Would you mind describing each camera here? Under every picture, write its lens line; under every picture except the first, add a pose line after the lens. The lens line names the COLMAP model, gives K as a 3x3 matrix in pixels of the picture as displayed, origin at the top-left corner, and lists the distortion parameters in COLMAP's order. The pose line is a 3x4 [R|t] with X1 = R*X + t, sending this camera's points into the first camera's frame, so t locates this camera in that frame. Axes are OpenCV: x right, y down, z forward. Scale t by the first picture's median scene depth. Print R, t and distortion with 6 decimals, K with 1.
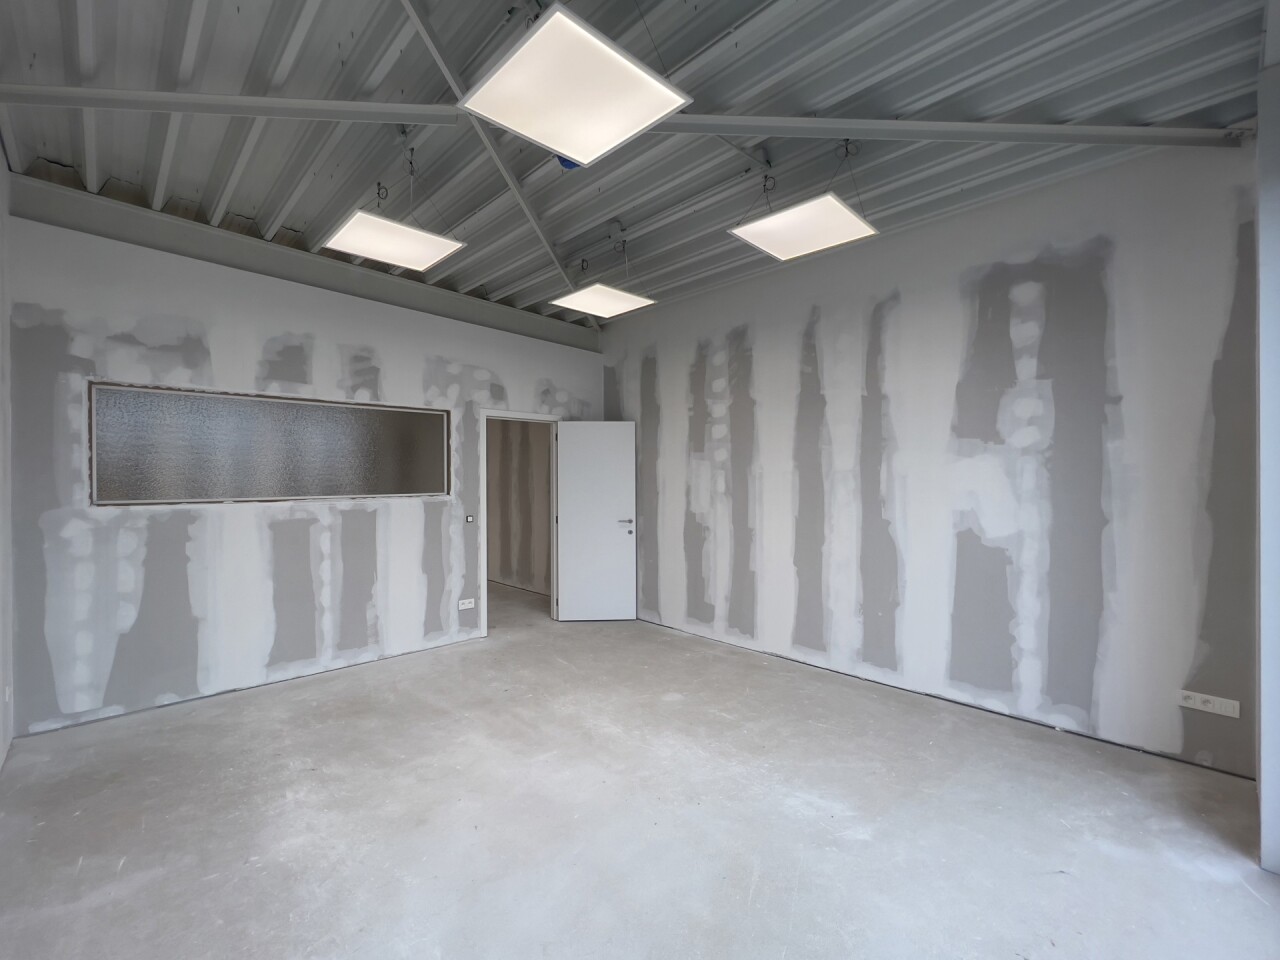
lens RADIAL K [[556.5, 0, 637.0], [0, 556.5, 479.5], [0, 0, 1]] dist [-0.003907, -0.000123]
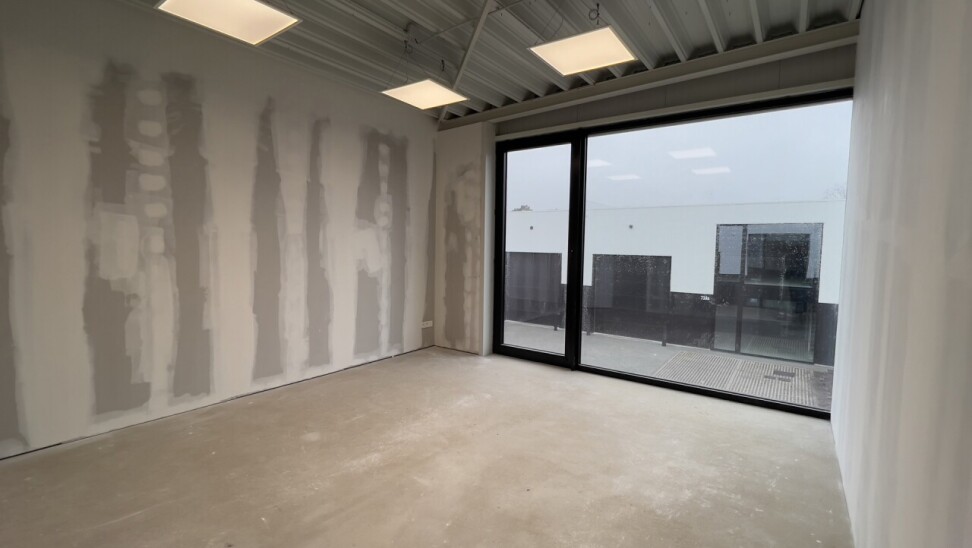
lens RADIAL K [[421.1, 0, 483.7], [0, 421.1, 273.1], [0, 0, 1]] dist [0.000991, -0.000015]
pose [[-0.164846, -0.065666, 0.984131, -0.719284], [-0.014050, 0.997836, 0.064227, 0.006306], [-0.986219, -0.003240, -0.165412, 0.721809]]
